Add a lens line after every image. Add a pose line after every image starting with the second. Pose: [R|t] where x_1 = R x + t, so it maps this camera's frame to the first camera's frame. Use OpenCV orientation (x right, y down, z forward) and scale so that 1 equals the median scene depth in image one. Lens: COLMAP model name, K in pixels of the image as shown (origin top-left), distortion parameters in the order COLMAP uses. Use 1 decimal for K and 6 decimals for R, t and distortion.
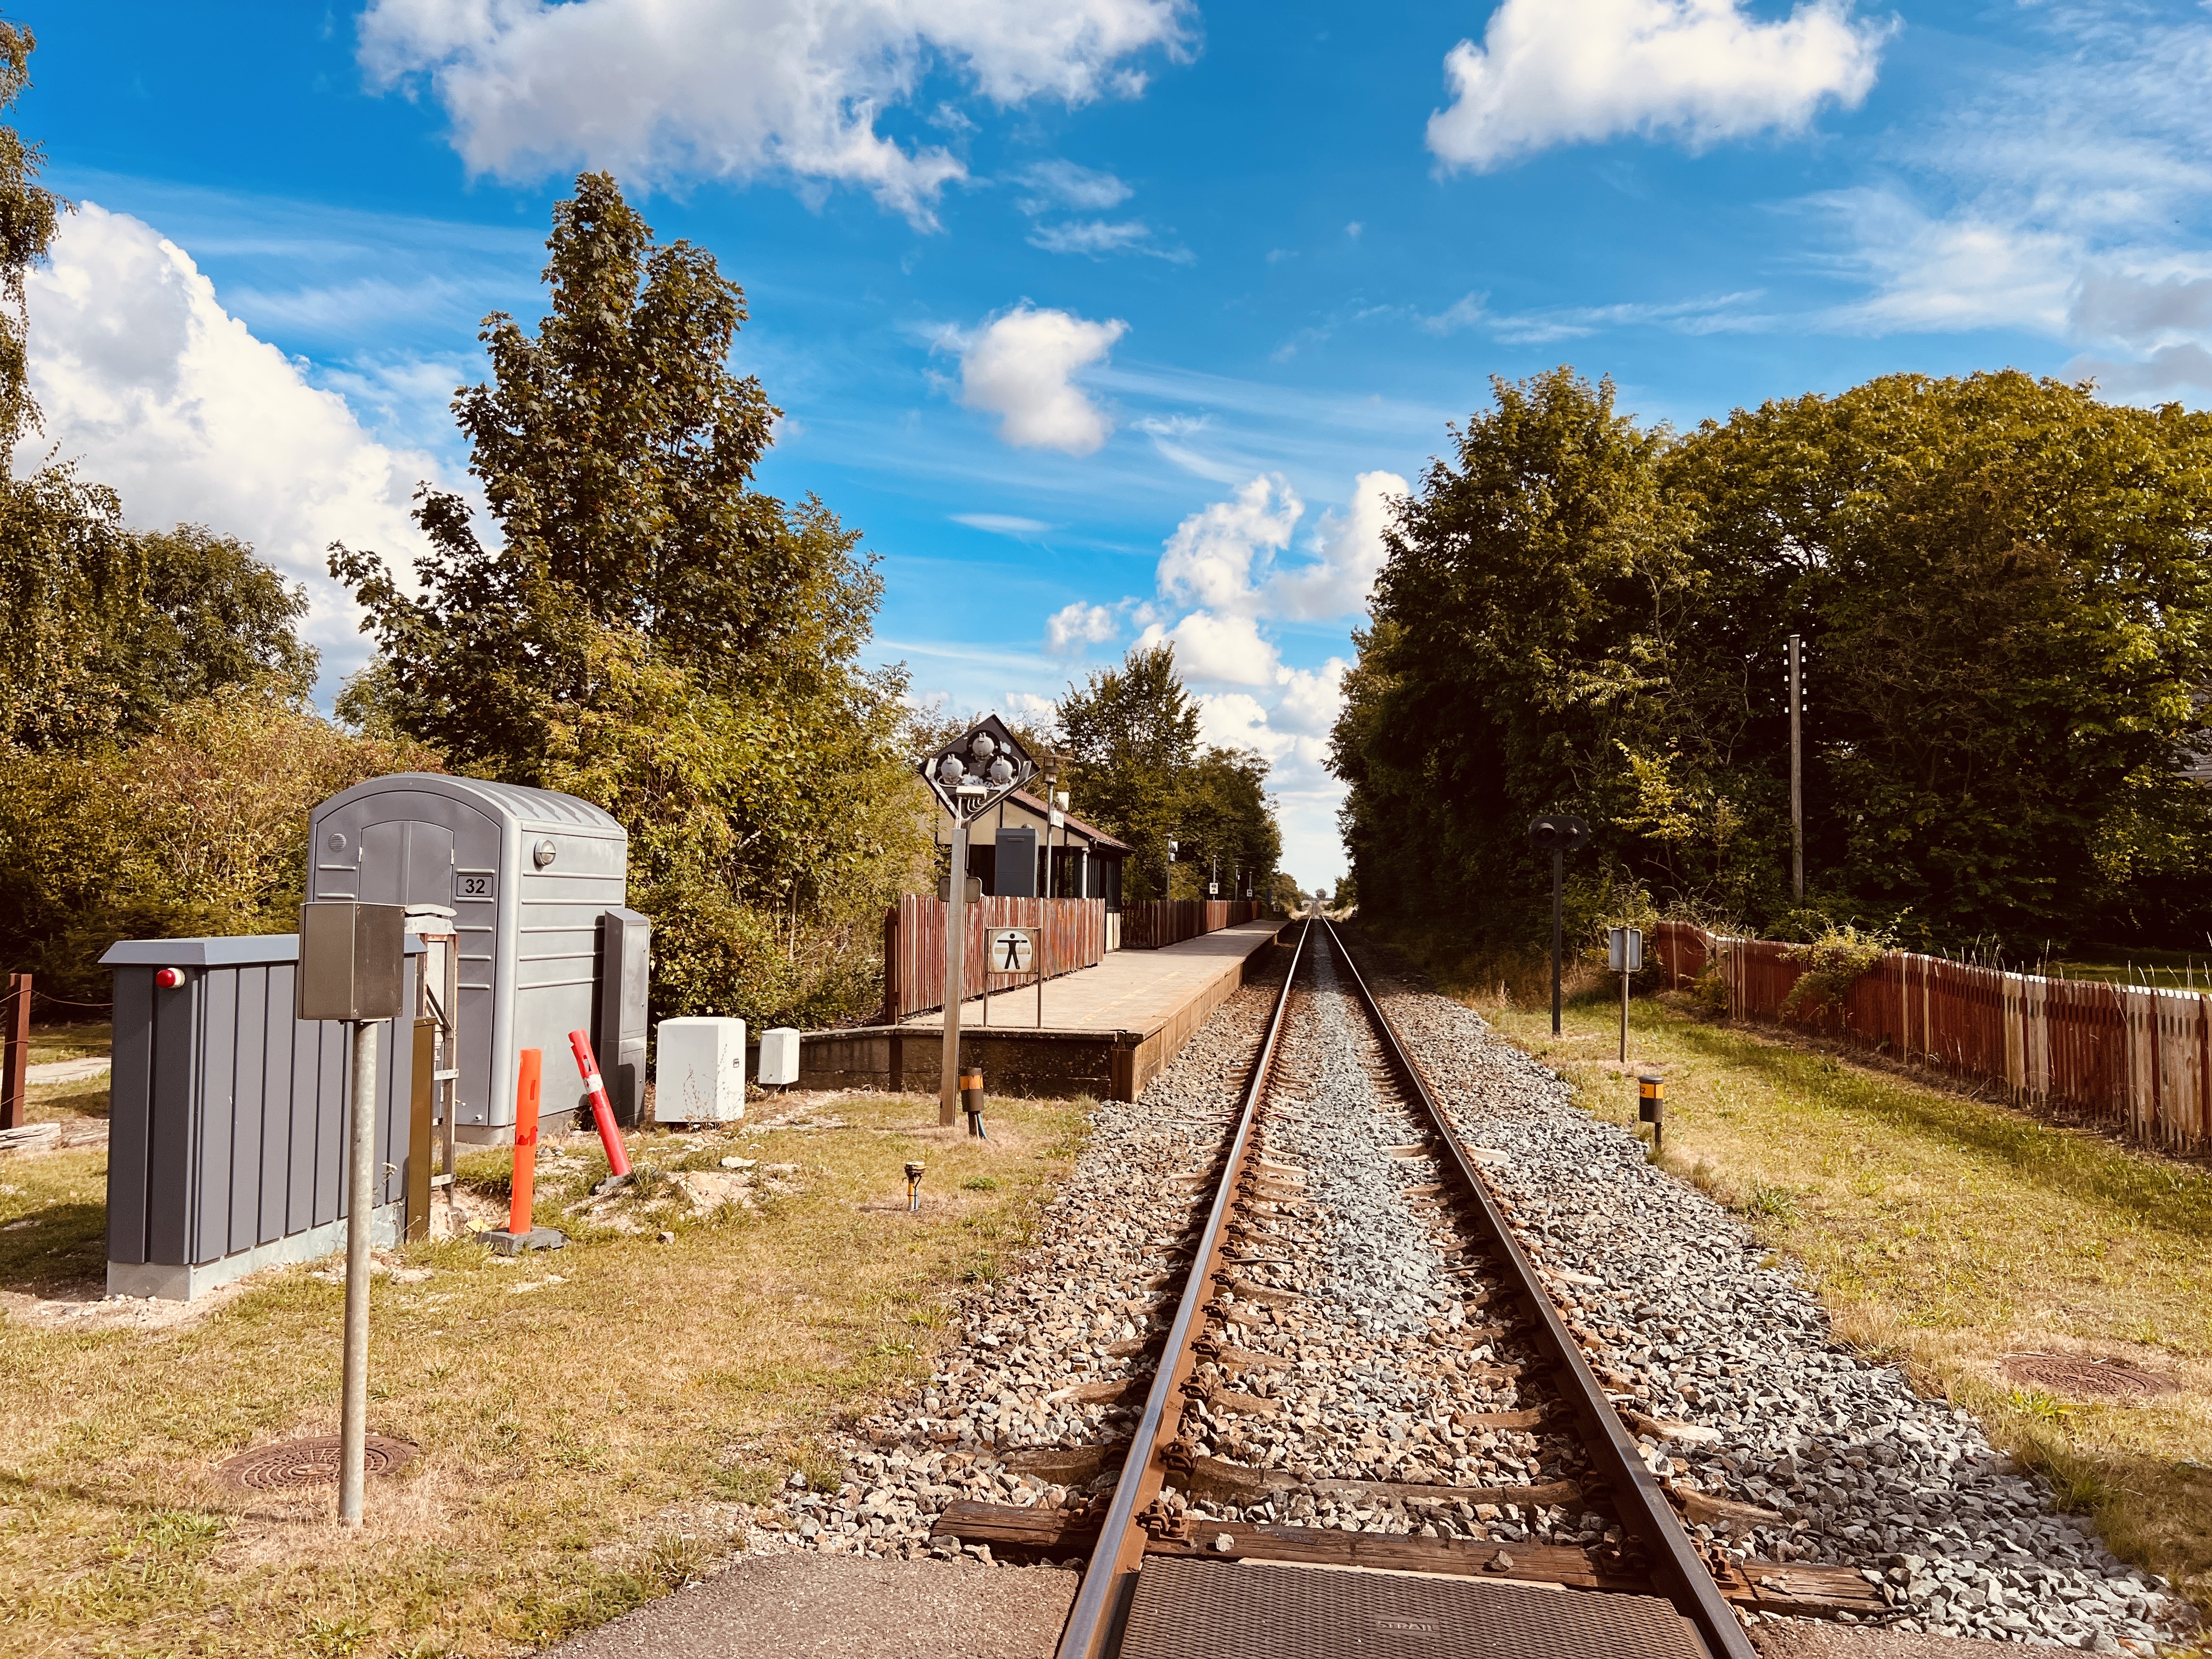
lens RADIAL K [[1639.7, 0, 1106.0], [0, 1639.7, 829.5], [0, 0, 1]] dist [0.061762, -0.062502]
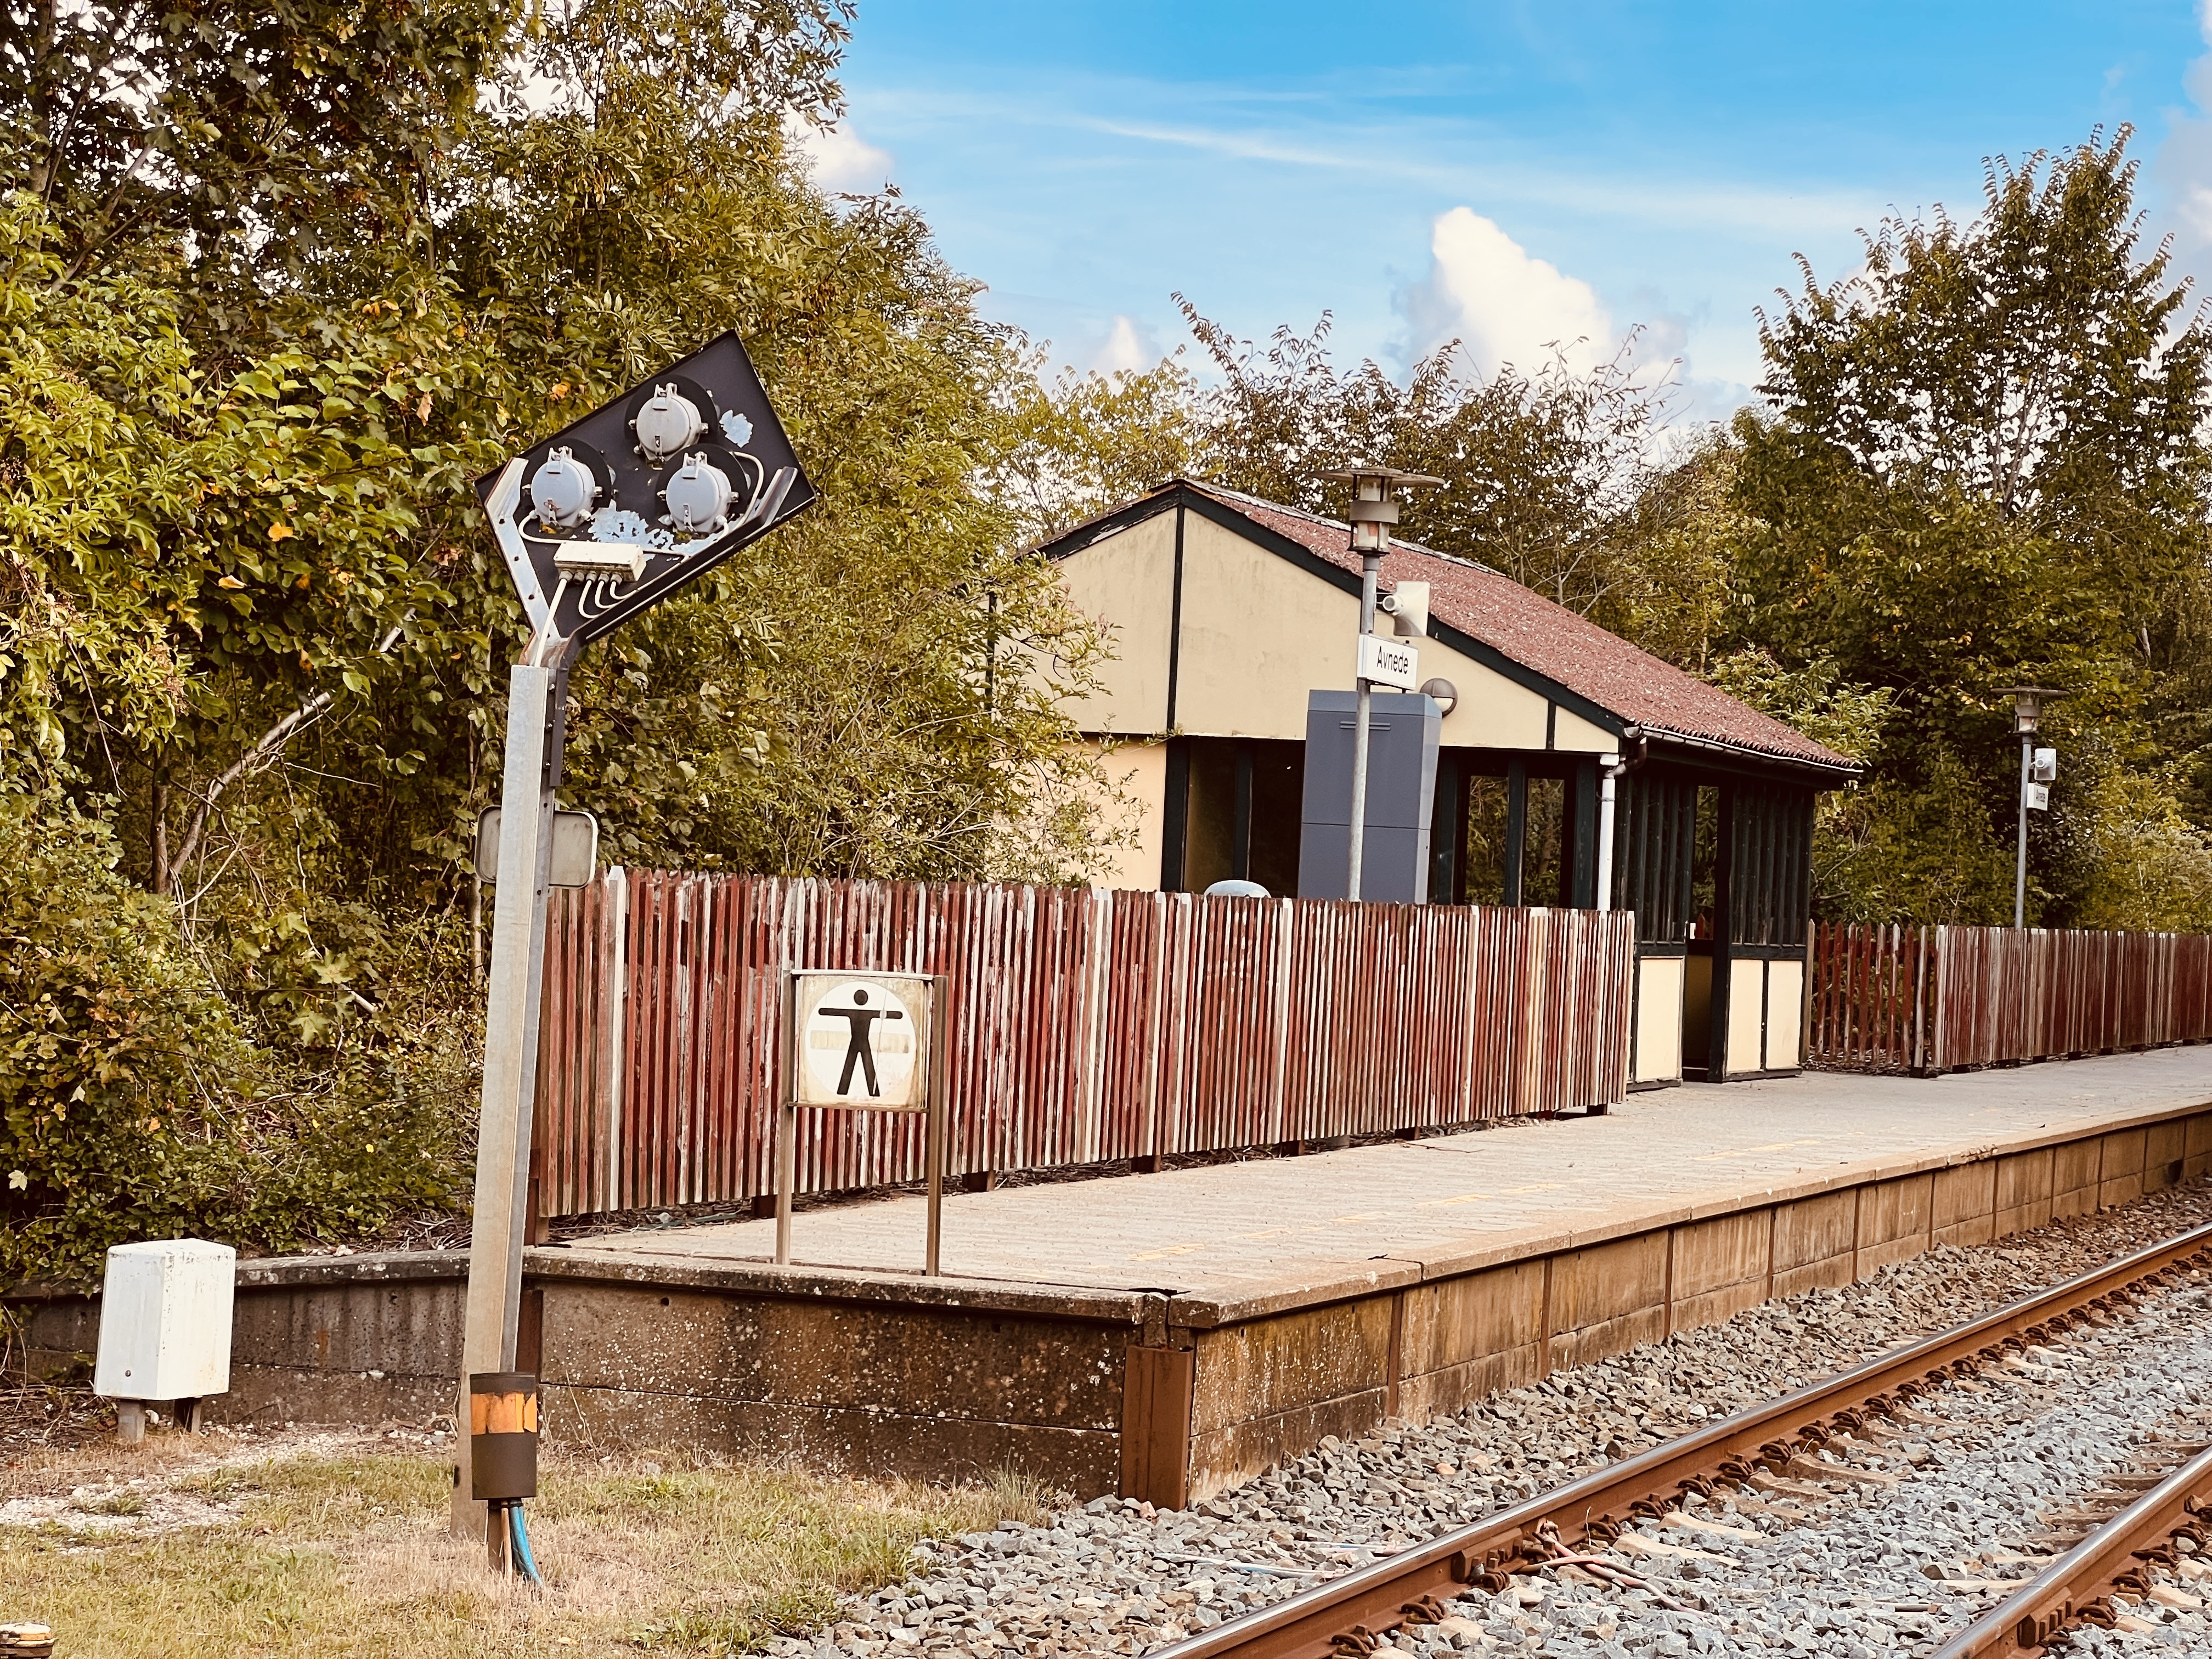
lens RADIAL K [[4961.3, 0, 1106.0], [0, 4961.3, 829.5], [0, 0, 1]] dist [-0.088743, -0.292879]
pose [[0.976758, 0.022678, -0.213143, 0.095677], [-0.017493, 0.999504, 0.026178, 0.001621], [0.213631, -0.021841, 0.976670, 0.012825]]
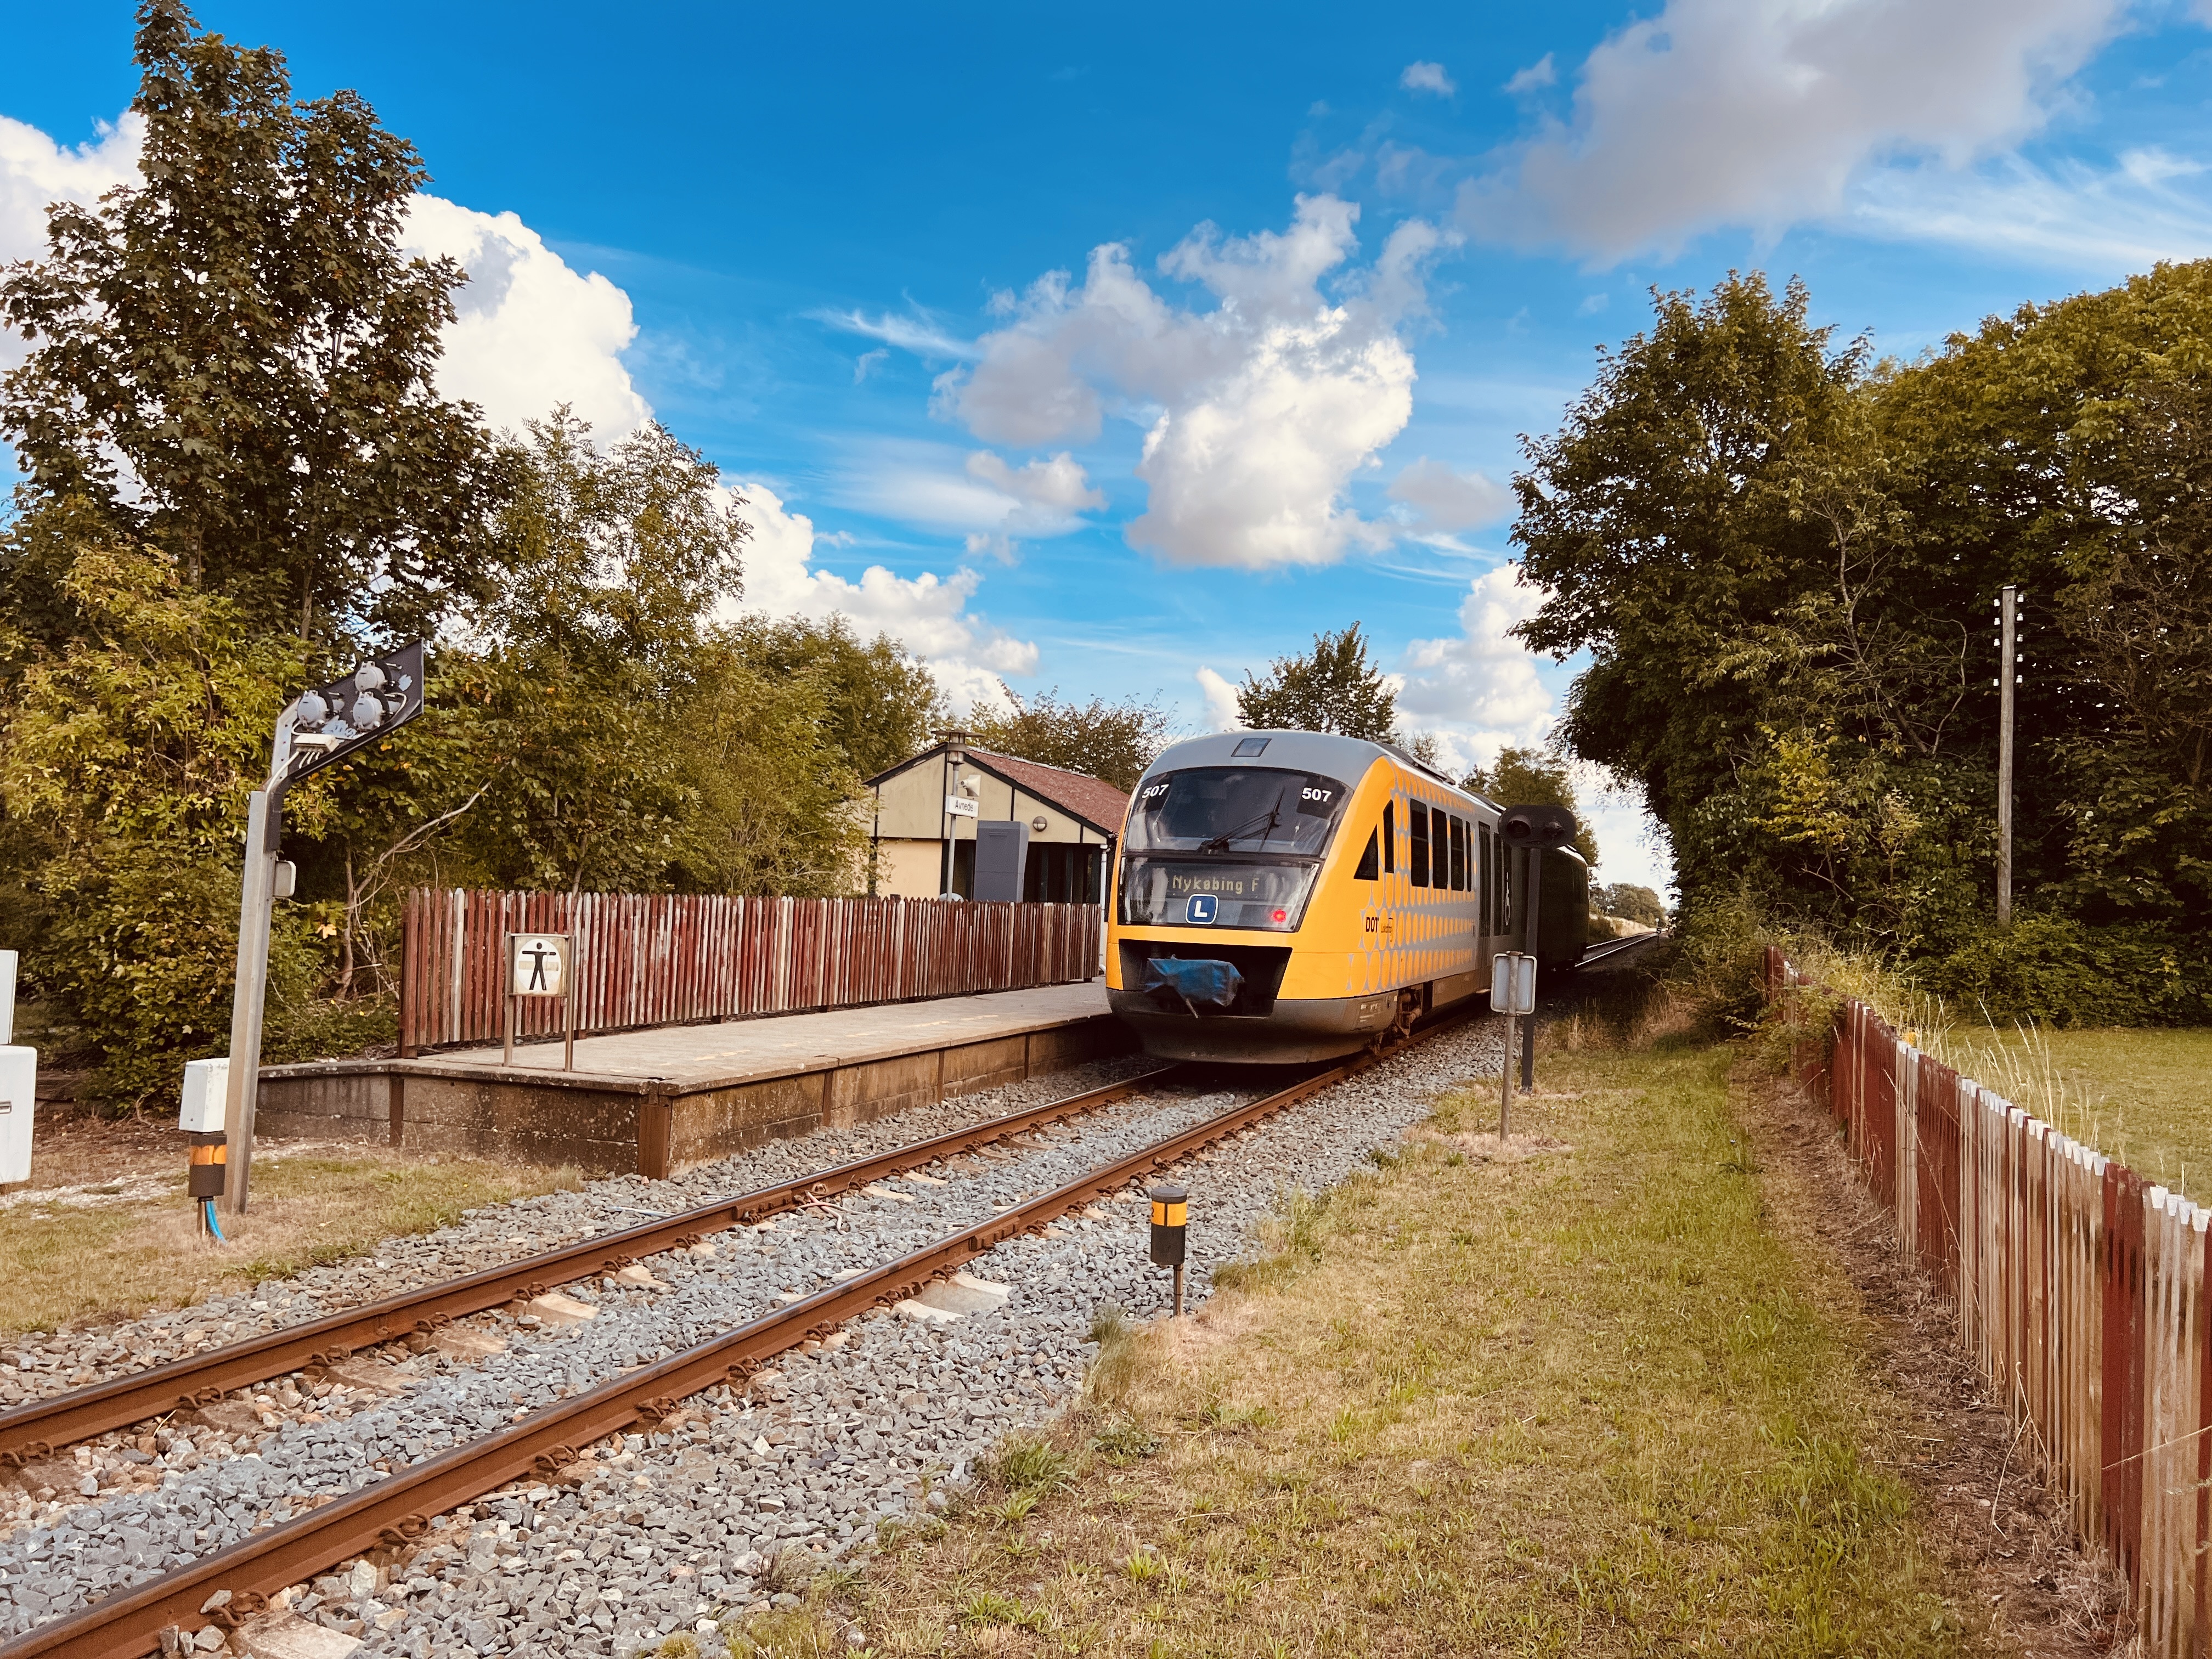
lens RADIAL K [[1638.2, 0, 1132.9], [0, 1638.2, 863.8], [0, 0, 1]] dist [0.008049, 0.000245]
pose [[0.980945, 0.013962, -0.193783, 0.161981], [-0.010961, 0.999803, 0.016551, 0.005921], [0.193976, -0.014112, 0.980905, 0.152337]]
